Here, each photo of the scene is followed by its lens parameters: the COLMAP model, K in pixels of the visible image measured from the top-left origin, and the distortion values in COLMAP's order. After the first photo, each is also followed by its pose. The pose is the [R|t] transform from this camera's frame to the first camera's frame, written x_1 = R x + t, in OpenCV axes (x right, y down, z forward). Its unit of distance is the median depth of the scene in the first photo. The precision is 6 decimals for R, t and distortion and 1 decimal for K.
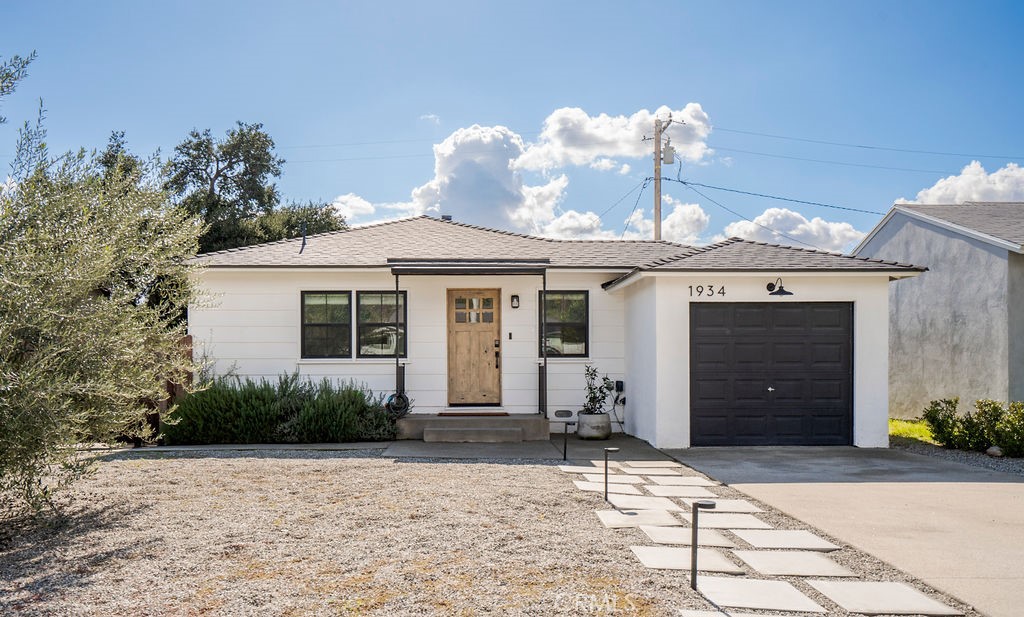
lens RADIAL K [[964.4, 0, 497.3], [0, 964.4, 355.5], [0, 0, 1]] dist [0.022041, 0.022433]
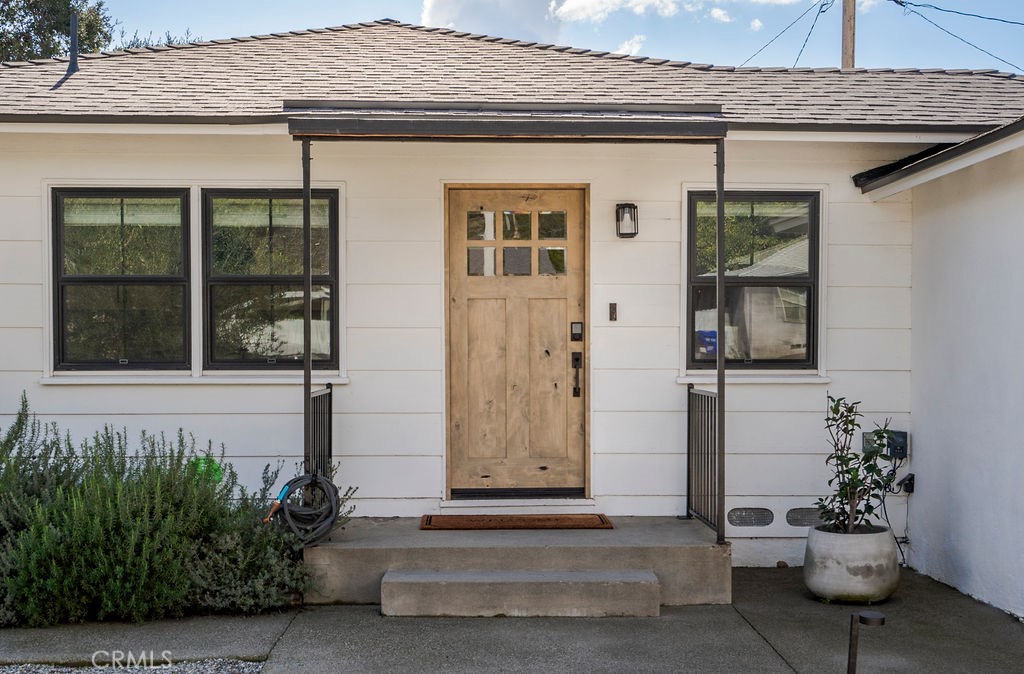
lens RADIAL K [[1465.2, 0, 527.8], [0, 1465.2, 383.7], [0, 0, 1]] dist [0.018161, 0.000000]
pose [[0.999870, 0.003456, 0.015731, -0.029669], [-0.004099, 0.999149, 0.041041, -0.016071], [-0.015576, -0.041100, 0.999034, 0.439823]]
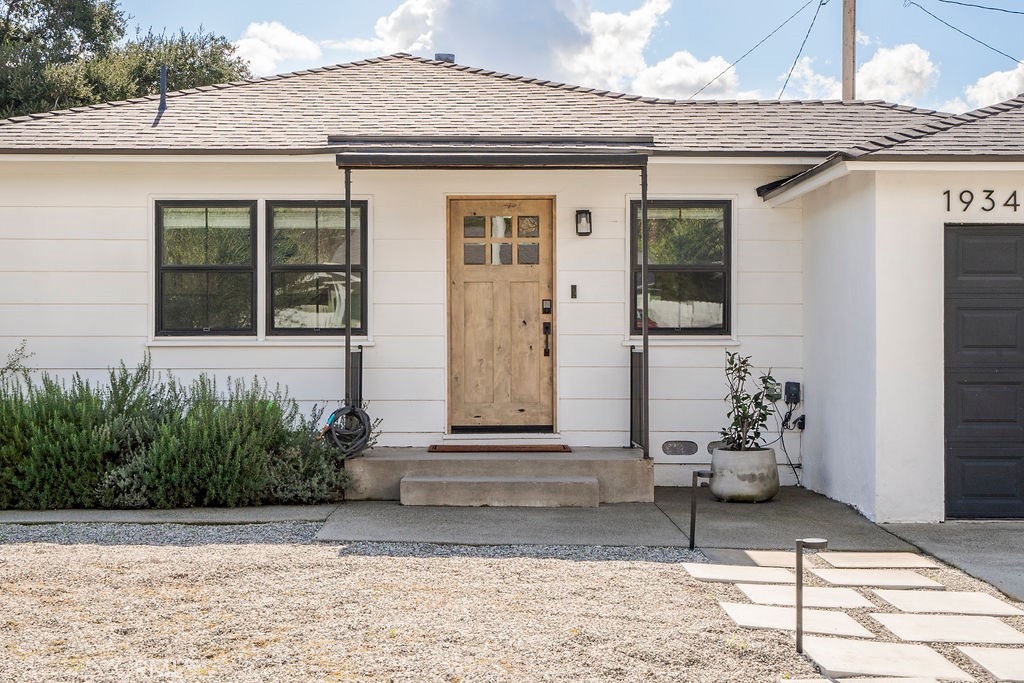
lens RADIAL K [[1765.1, 0, 500.2], [0, 1765.1, 319.7], [0, 0, 1]] dist [0.087042, 0.000000]
pose [[0.999854, 0.002274, -0.016964, -0.009307], [-0.002305, 0.999996, -0.001851, -0.004044], [0.016959, 0.001890, 0.999854, 0.087294]]
